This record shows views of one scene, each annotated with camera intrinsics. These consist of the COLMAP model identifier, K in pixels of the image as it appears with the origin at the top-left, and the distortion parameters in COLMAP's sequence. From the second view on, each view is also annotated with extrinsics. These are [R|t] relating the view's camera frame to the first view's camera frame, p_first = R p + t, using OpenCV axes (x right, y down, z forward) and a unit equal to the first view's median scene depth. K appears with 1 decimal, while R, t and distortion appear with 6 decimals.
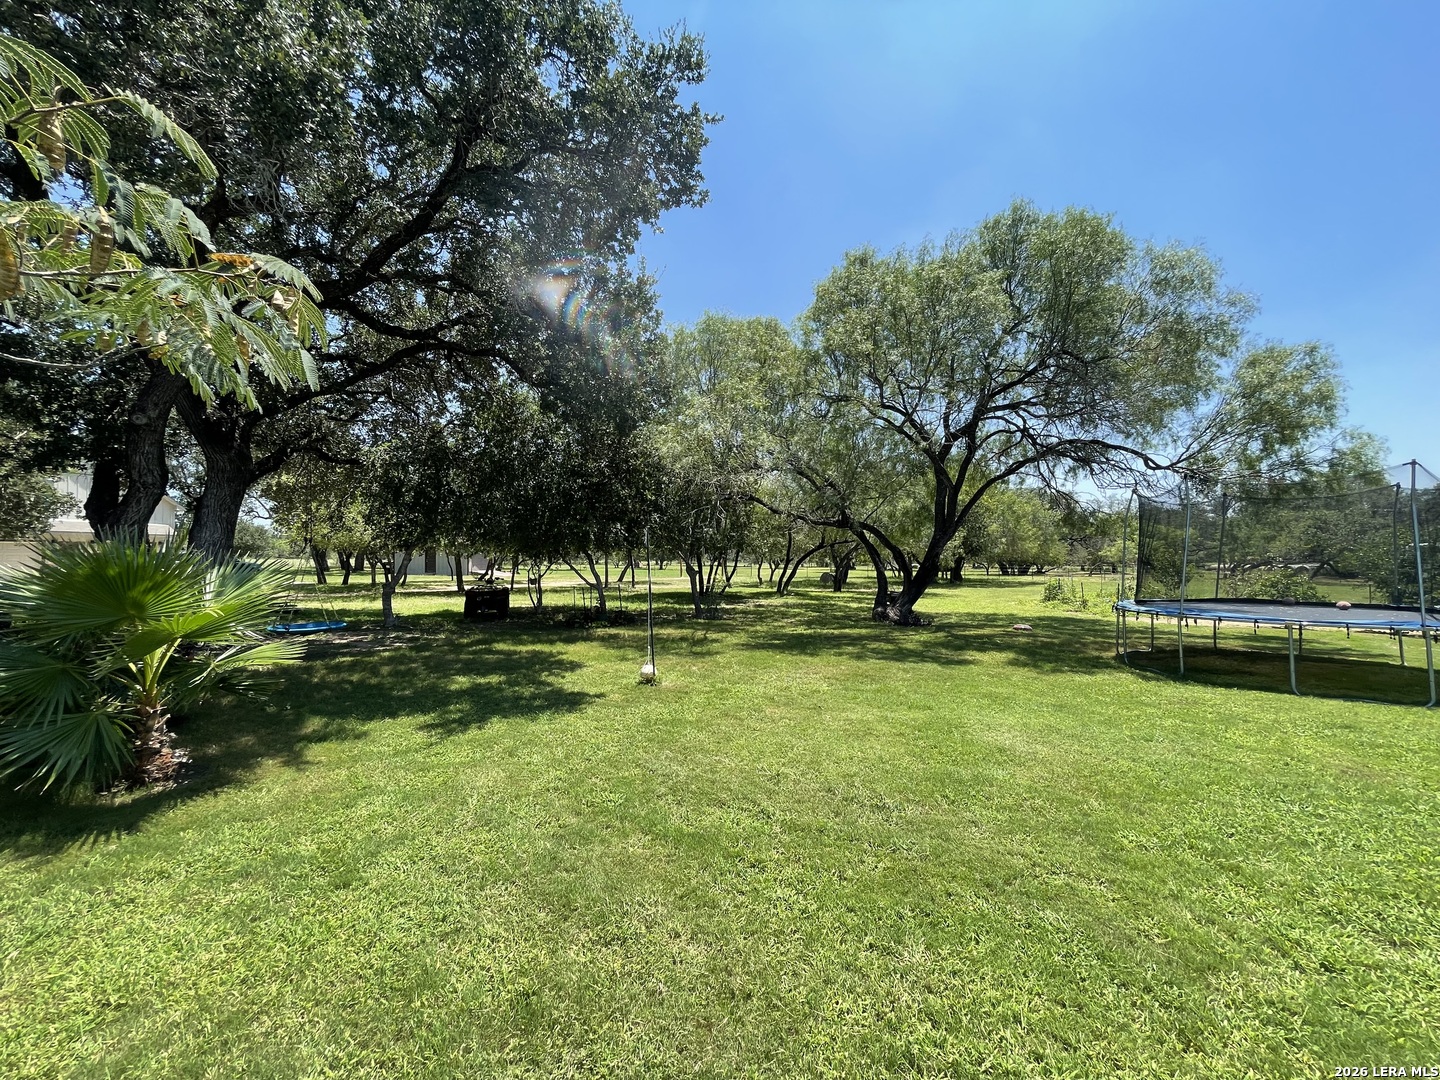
lens RADIAL K [[655.4, 0, 719.4], [0, 655.4, 547.1], [0, 0, 1]] dist [0.001077, 0.000071]
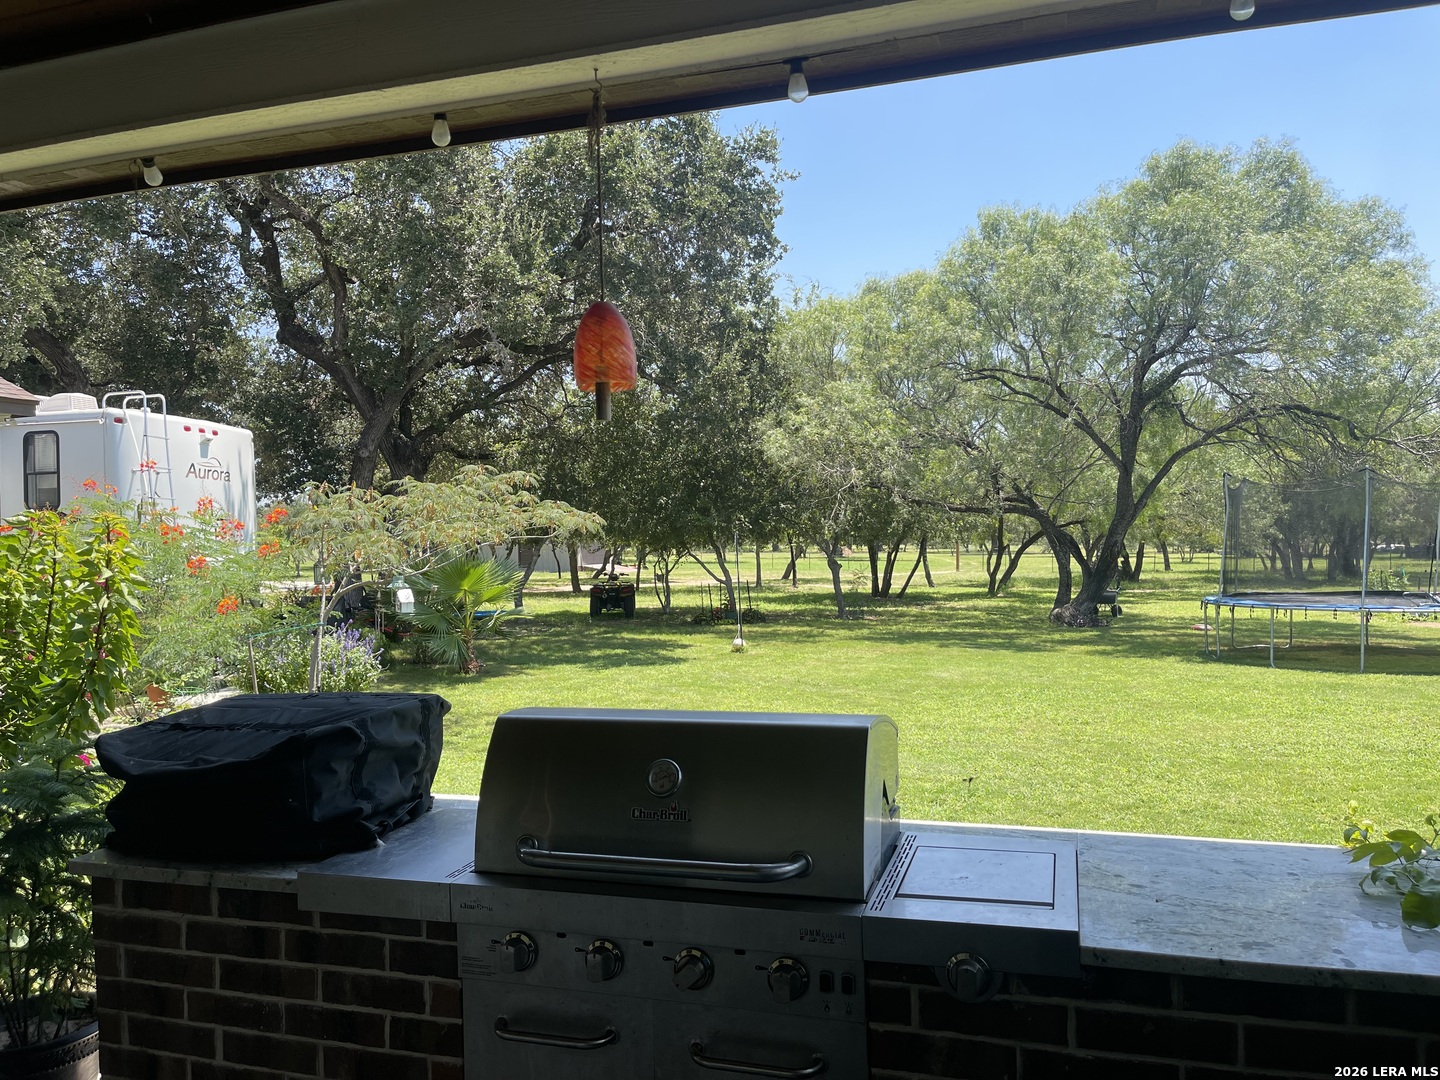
lens RADIAL K [[1093.3, 0, 720.0], [0, 1093.3, 540.0], [0, 0, 1]] dist [-0.002474, -0.000848]
pose [[0.973013, -0.011161, -0.230481, 0.126334], [0.014309, 0.999826, 0.011993, -0.013785], [0.230307, -0.014968, 0.973003, -0.383856]]
